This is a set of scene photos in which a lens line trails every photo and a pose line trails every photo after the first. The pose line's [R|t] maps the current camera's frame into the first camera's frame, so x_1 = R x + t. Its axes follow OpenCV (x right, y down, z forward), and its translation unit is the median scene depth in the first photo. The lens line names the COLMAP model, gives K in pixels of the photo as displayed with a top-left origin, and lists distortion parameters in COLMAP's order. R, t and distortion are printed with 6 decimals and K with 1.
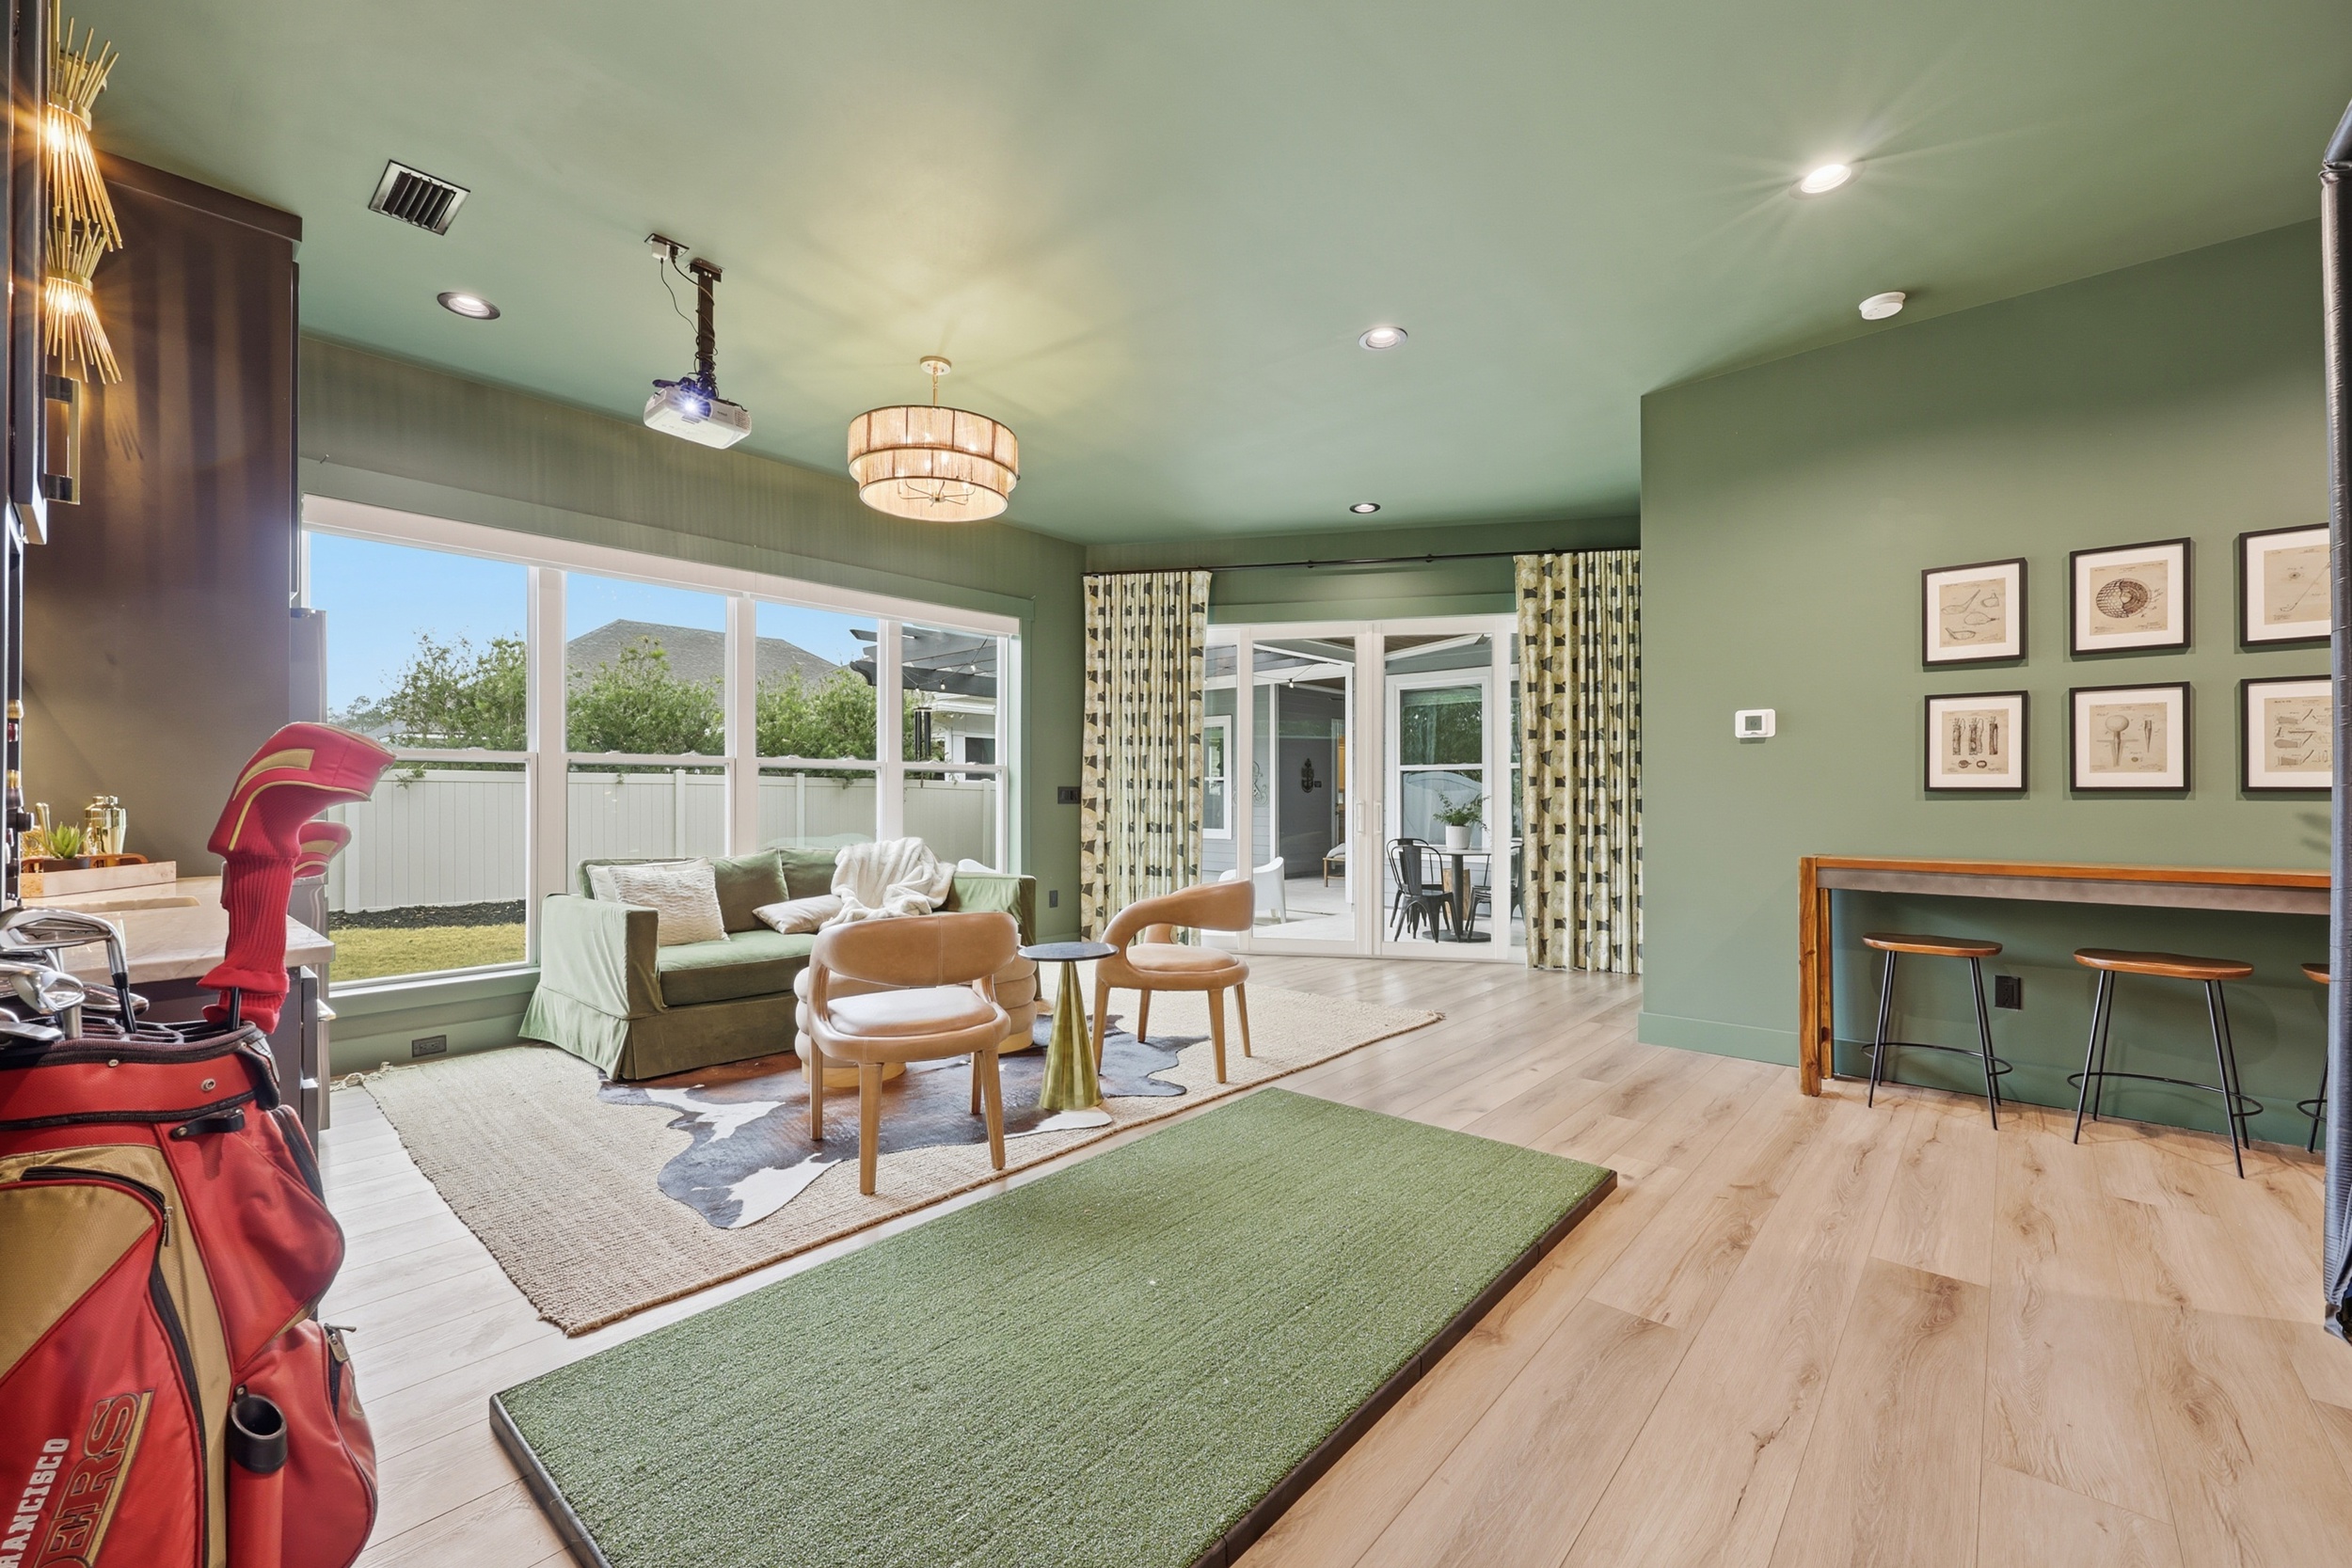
lens RADIAL K [[958.7, 0, 1176.7], [0, 958.7, 789.8], [0, 0, 1]] dist [-0.006451, 0.000981]
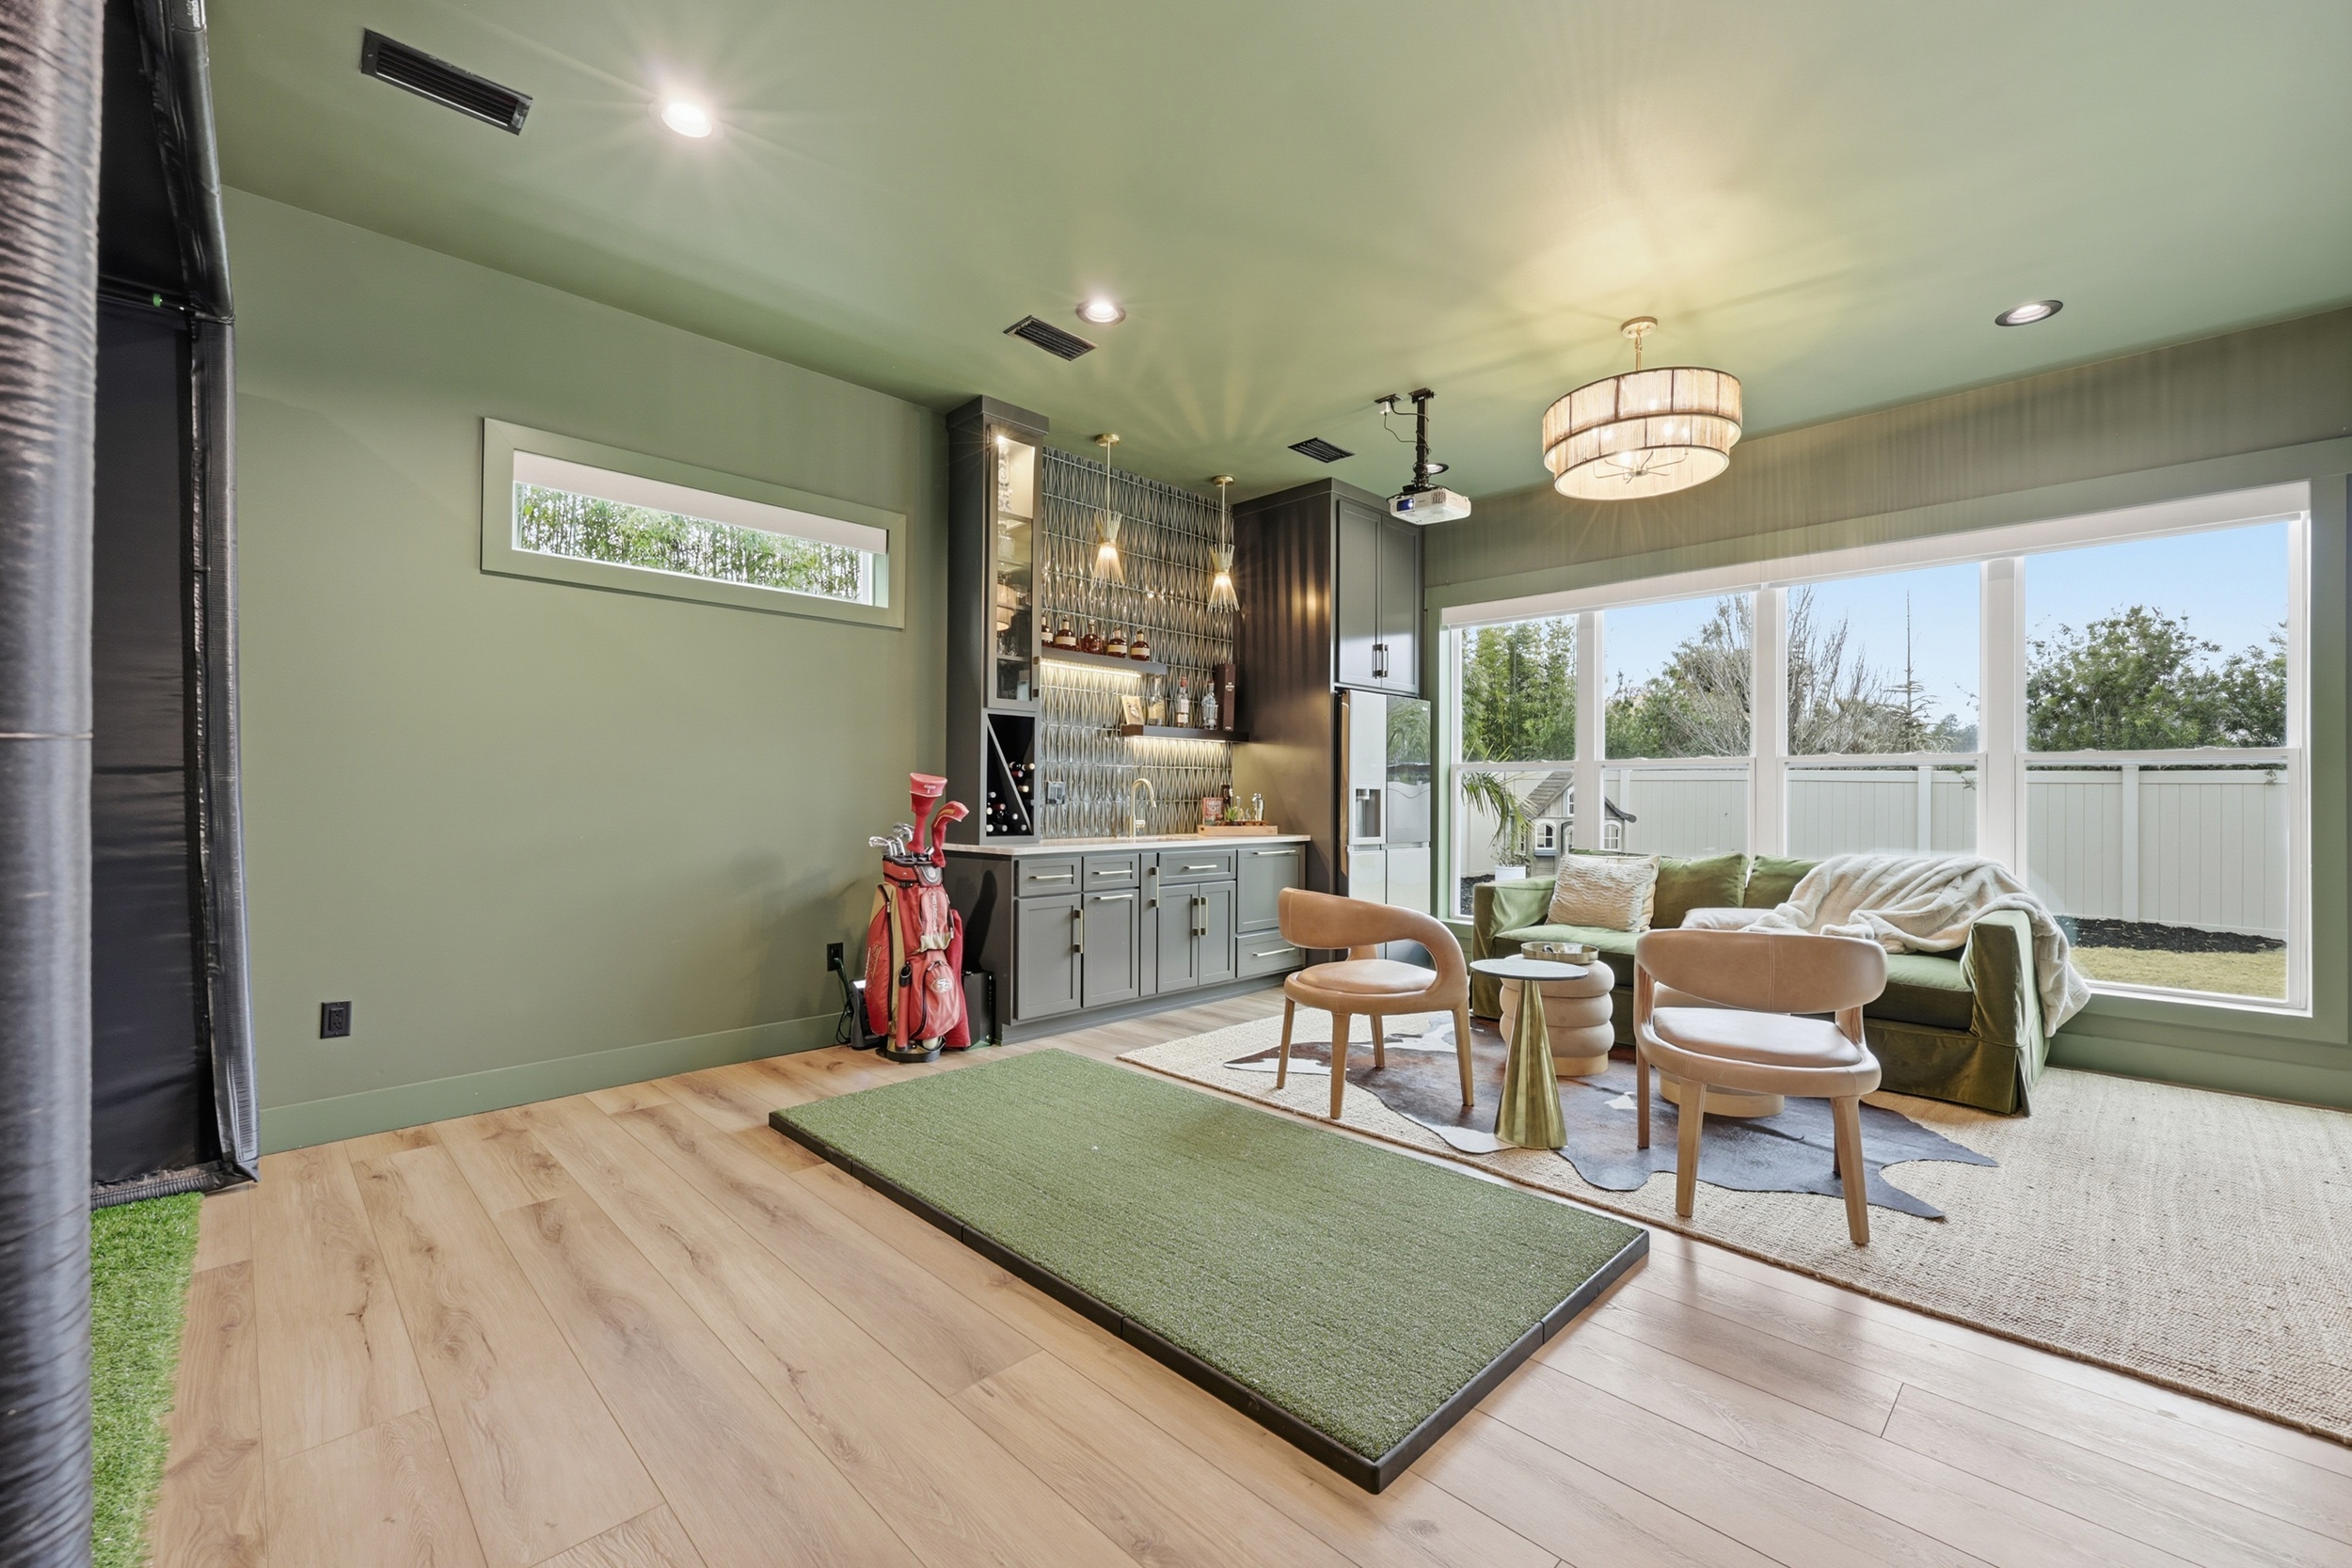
lens RADIAL K [[958.7, 0, 1176.1], [0, 958.7, 787.7], [0, 0, 1]] dist [-0.006451, 0.000981]
pose [[-0.064385, -0.002169, -0.997923, 0.941139], [-0.001456, 0.999997, -0.002079, -0.002185], [0.997924, 0.001319, -0.064387, 0.837693]]
